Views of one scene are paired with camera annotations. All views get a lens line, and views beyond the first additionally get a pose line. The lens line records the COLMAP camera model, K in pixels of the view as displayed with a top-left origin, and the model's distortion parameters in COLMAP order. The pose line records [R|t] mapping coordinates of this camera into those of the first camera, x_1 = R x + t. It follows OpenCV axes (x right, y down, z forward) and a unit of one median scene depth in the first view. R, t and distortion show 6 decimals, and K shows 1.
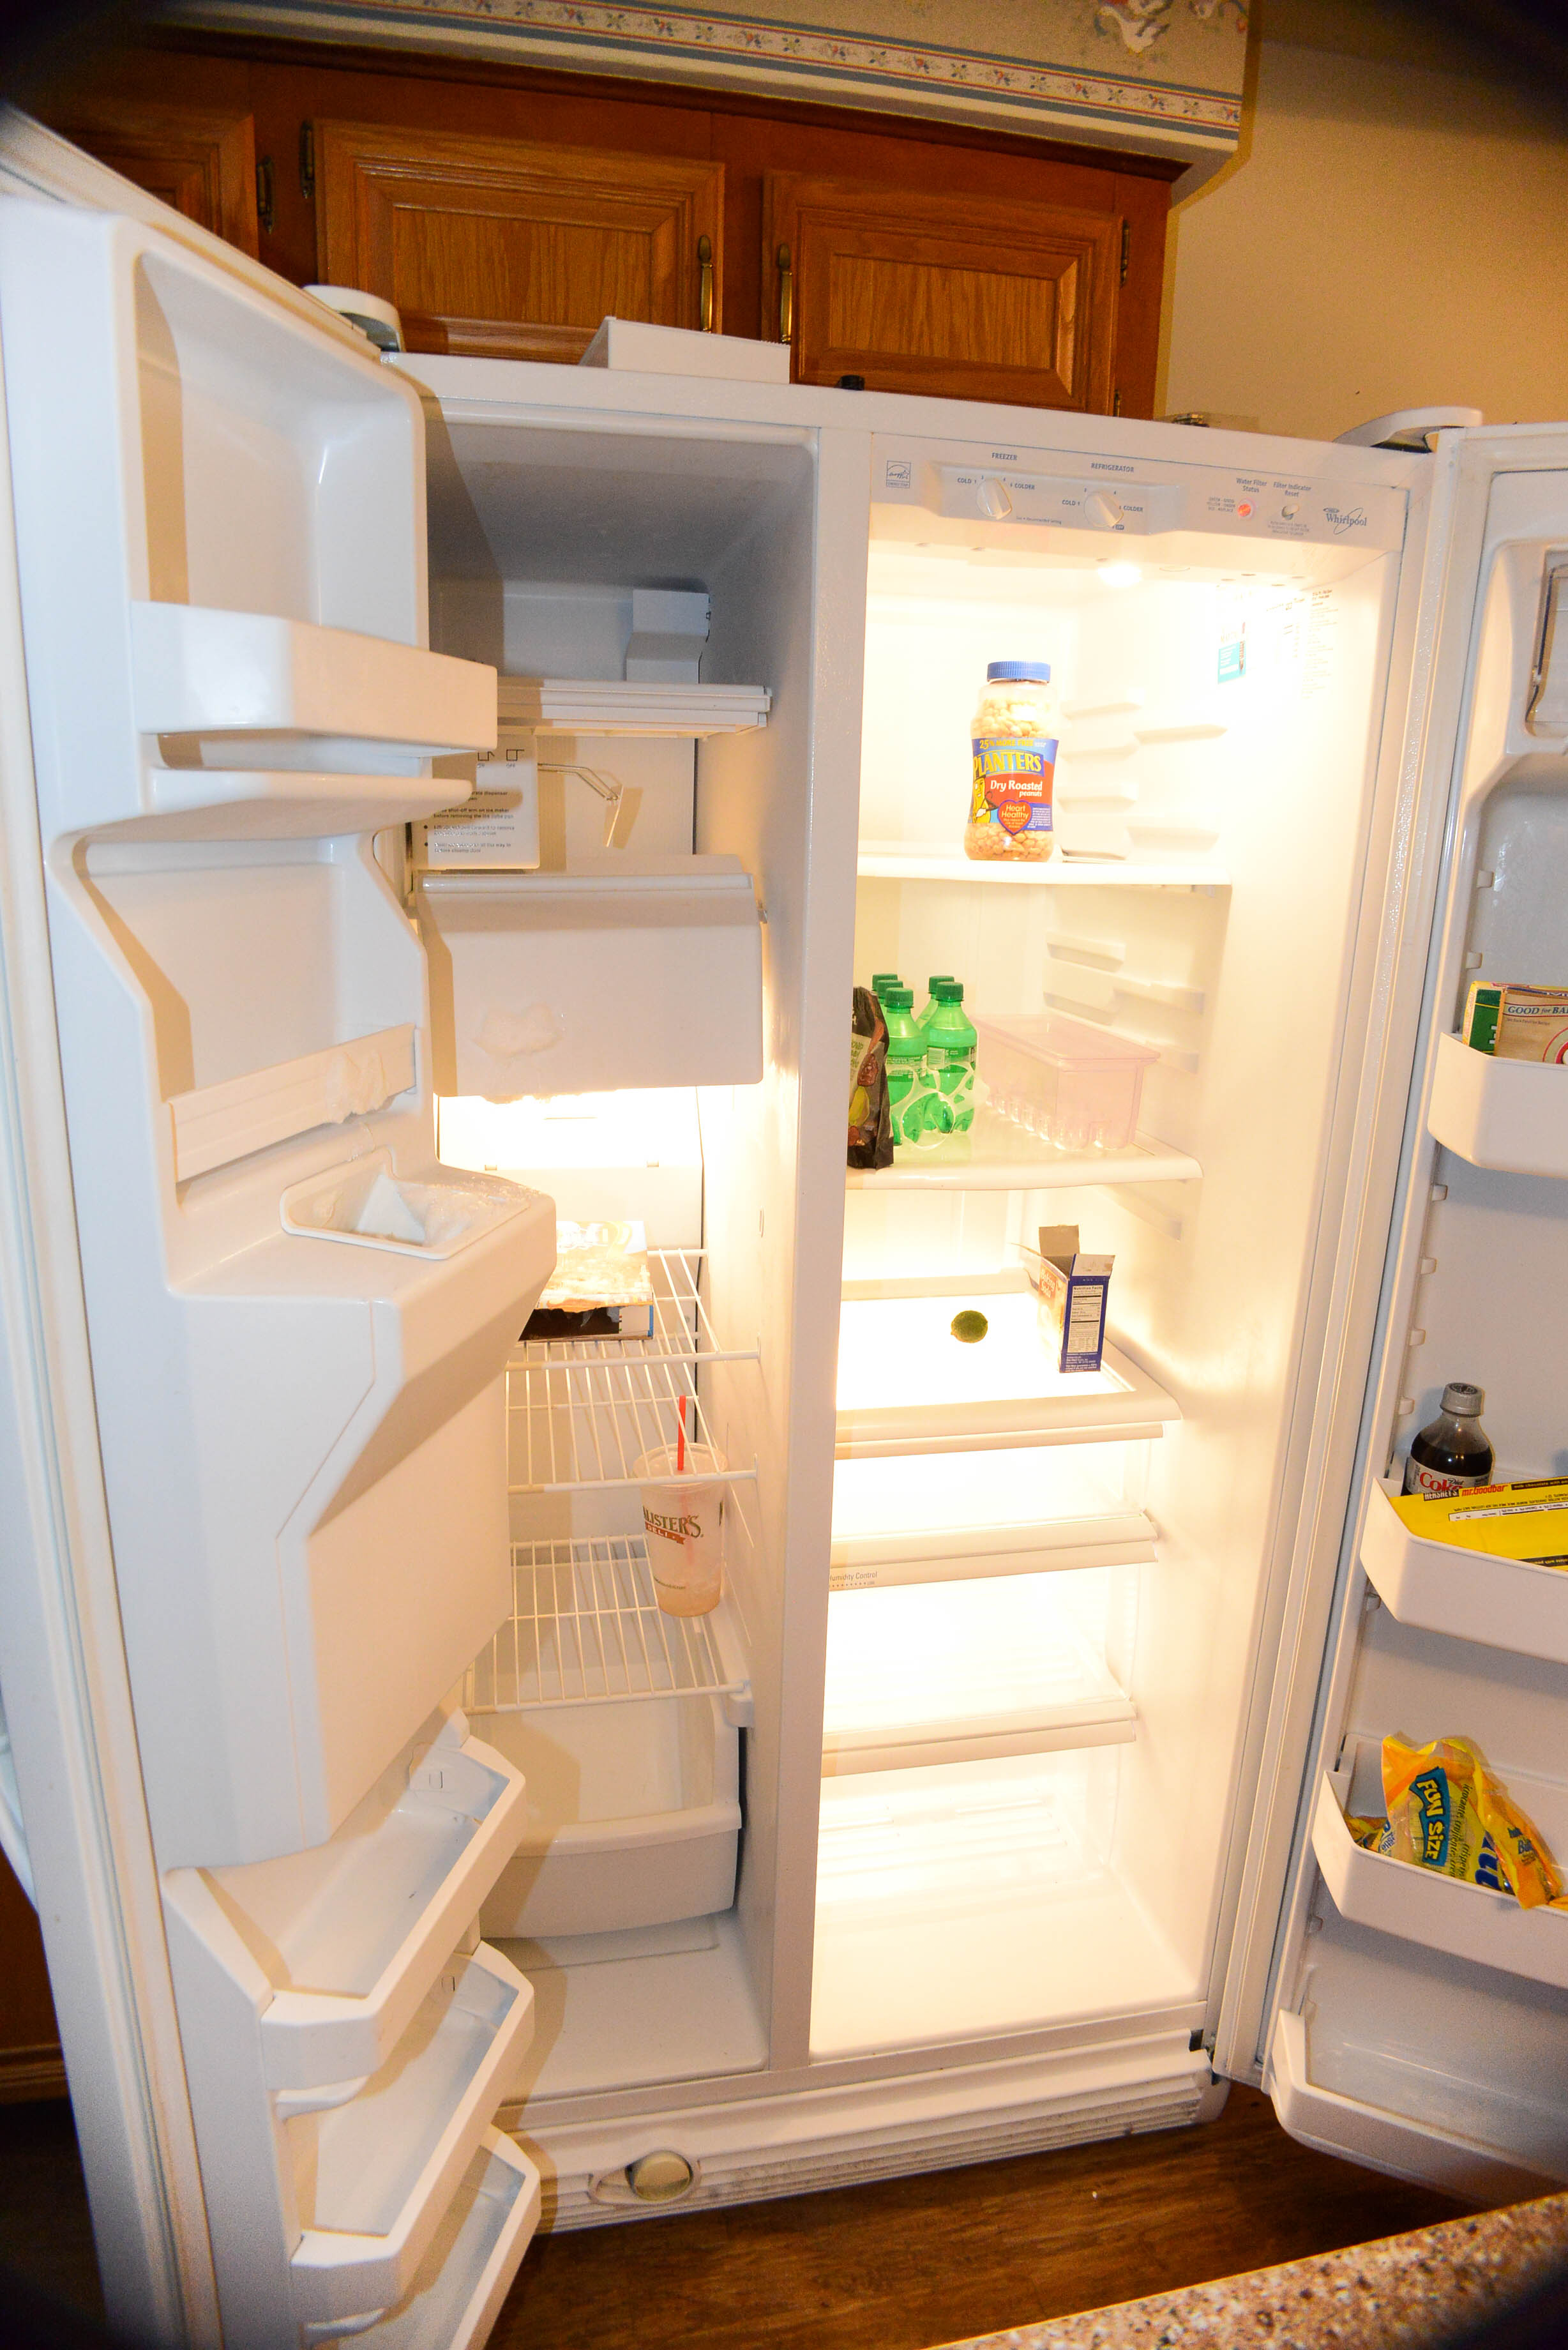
lens RADIAL K [[1382.5, 0, 784.0], [0, 1382.5, 1175.0], [0, 0, 1]] dist [-0.084706, 0.027131]
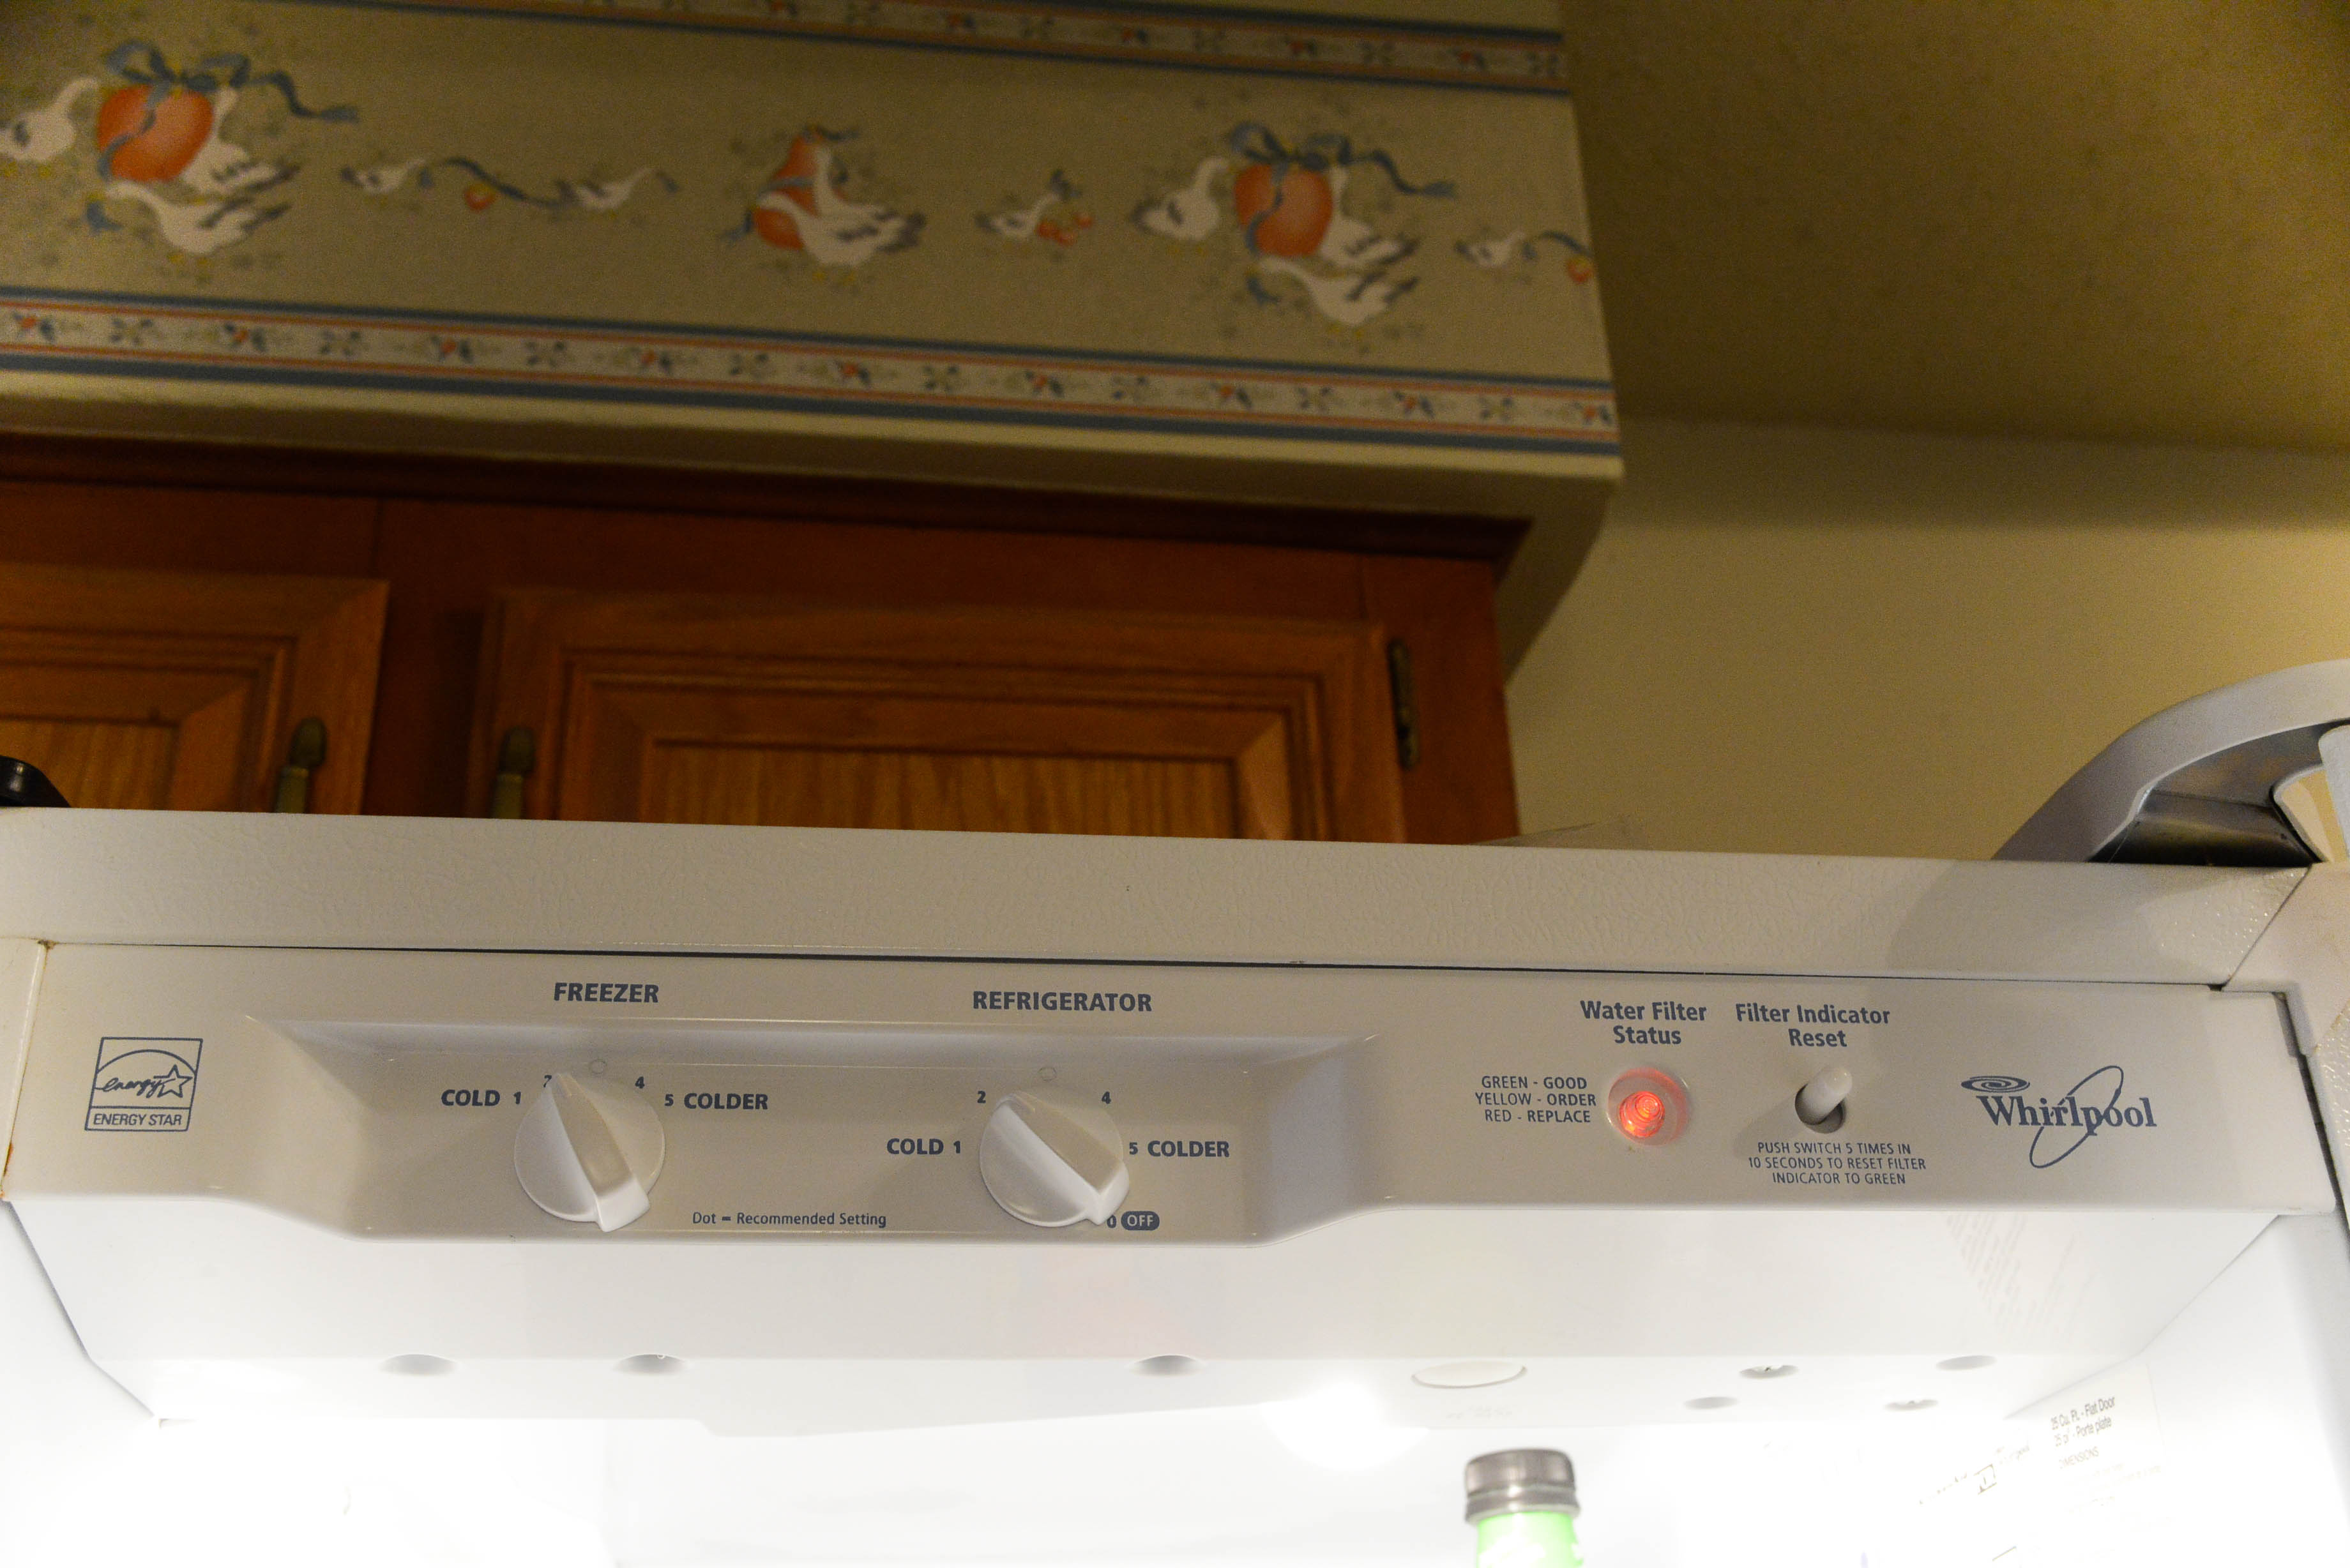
lens RADIAL K [[2373.2, 0, 1175.0], [0, 2373.2, 784.0], [0, 0, 1]] dist [0.000337, 0.005937]
pose [[0.996055, -0.085201, -0.024793, 0.234156], [0.047040, 0.743907, -0.666626, -0.213131], [0.075241, 0.662830, 0.744980, 0.534918]]
